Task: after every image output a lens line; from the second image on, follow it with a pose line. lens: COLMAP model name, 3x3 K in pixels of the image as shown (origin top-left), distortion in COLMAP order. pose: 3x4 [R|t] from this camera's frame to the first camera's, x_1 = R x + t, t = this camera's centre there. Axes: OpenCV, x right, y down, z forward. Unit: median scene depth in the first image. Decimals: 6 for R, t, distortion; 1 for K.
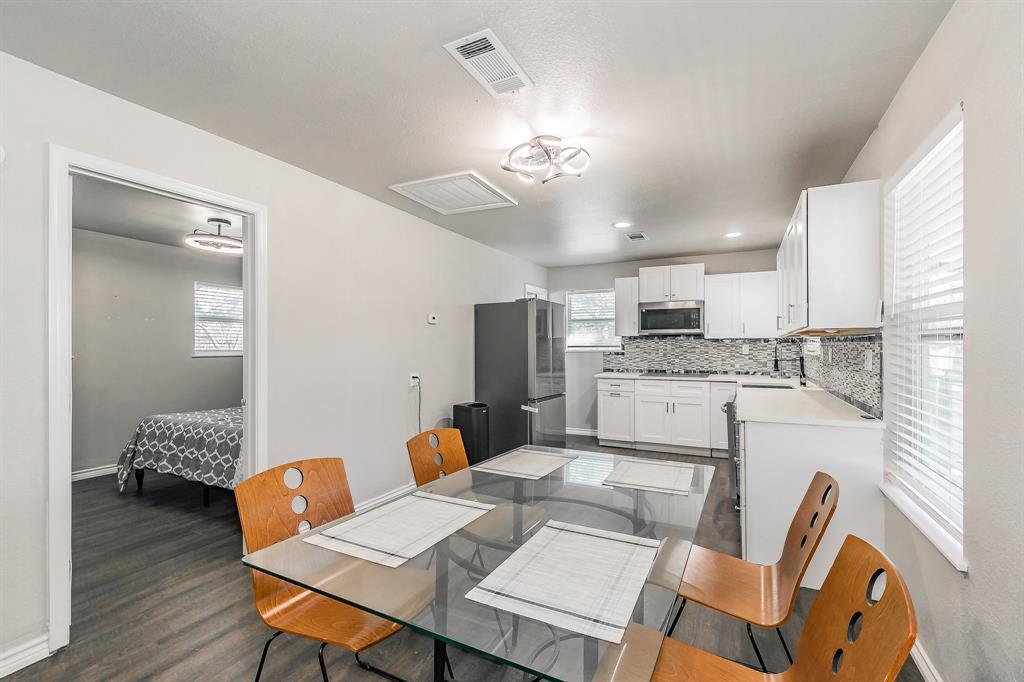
lens RADIAL K [[444.6, 0, 516.9], [0, 444.6, 343.7], [0, 0, 1]] dist [-0.002701, 0.000626]
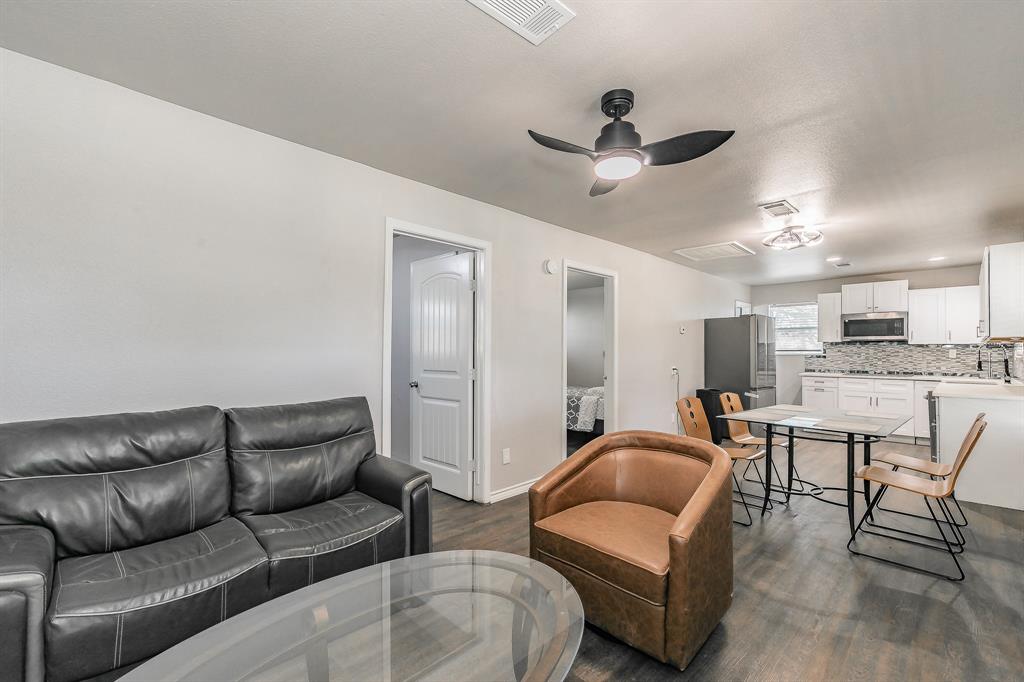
lens RADIAL K [[444.6, 0, 518.3], [0, 444.6, 346.1], [0, 0, 1]] dist [-0.002701, 0.000626]
pose [[0.948051, 0.002952, -0.318106, -0.176574], [-0.005466, 0.999960, -0.007011, 0.007429], [0.318072, 0.008385, 0.948029, -0.426375]]
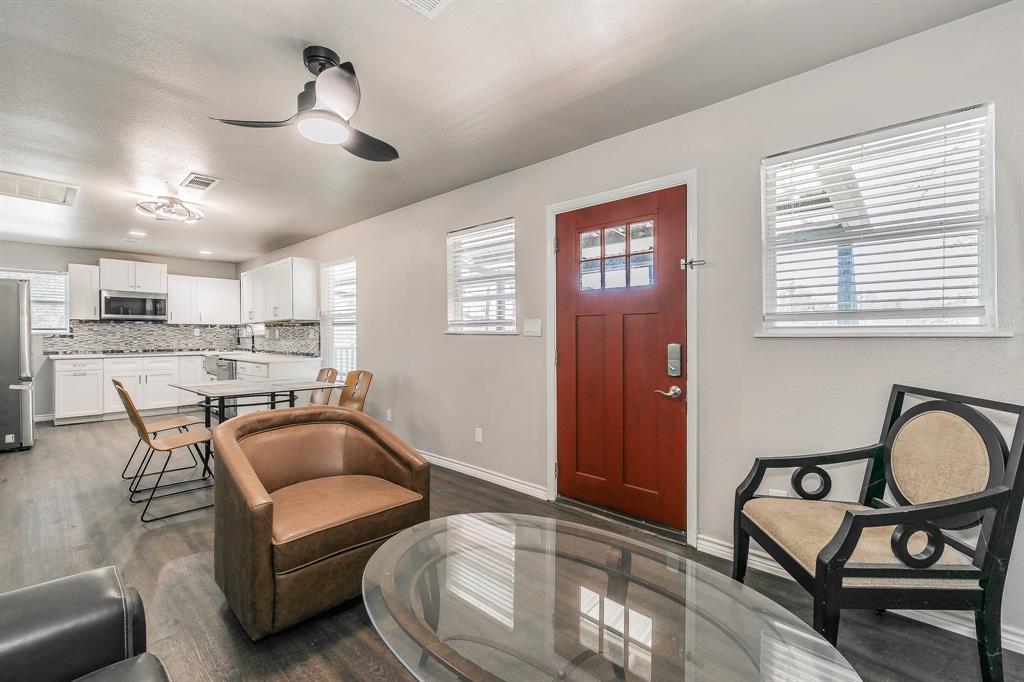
lens RADIAL K [[444.6, 0, 509.2], [0, 444.6, 338.8], [0, 0, 1]] dist [-0.002701, 0.000626]
pose [[0.275878, -0.007502, 0.961163, -0.521551], [-0.003798, 0.999953, 0.008895, 0.016902], [-0.961185, -0.006105, 0.275836, -0.291905]]
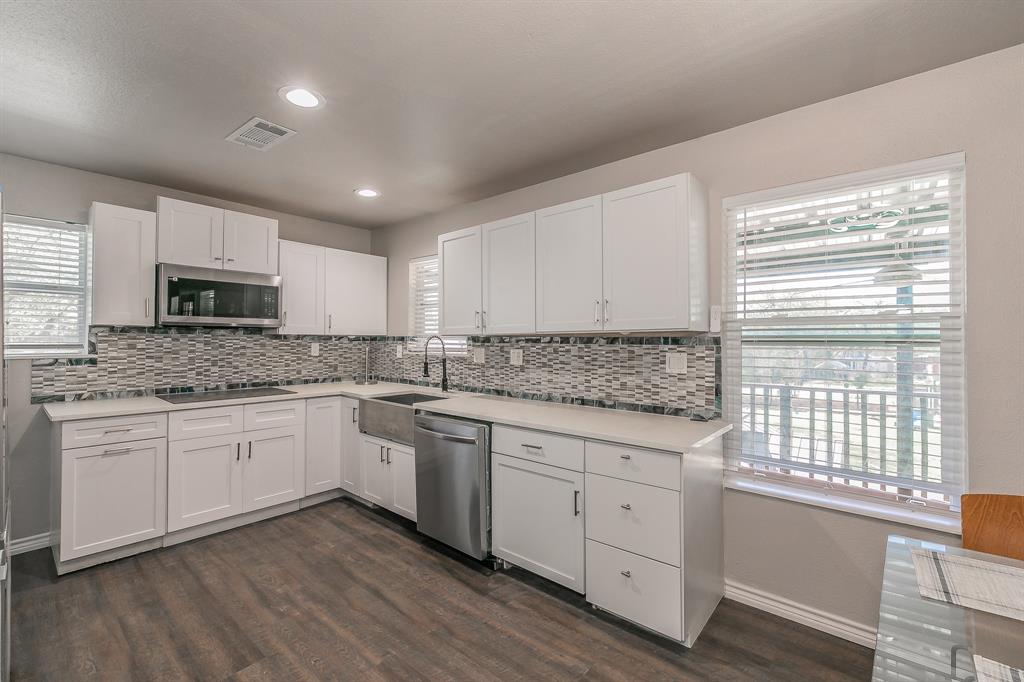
lens RADIAL K [[444.6, 0, 512.9], [0, 444.6, 337.5], [0, 0, 1]] dist [-0.002701, 0.000626]
pose [[0.240873, 0.010036, 0.970505, -0.132023], [-0.009686, 0.999922, -0.007936, -0.004385], [-0.970508, -0.007488, 0.240951, 0.485987]]
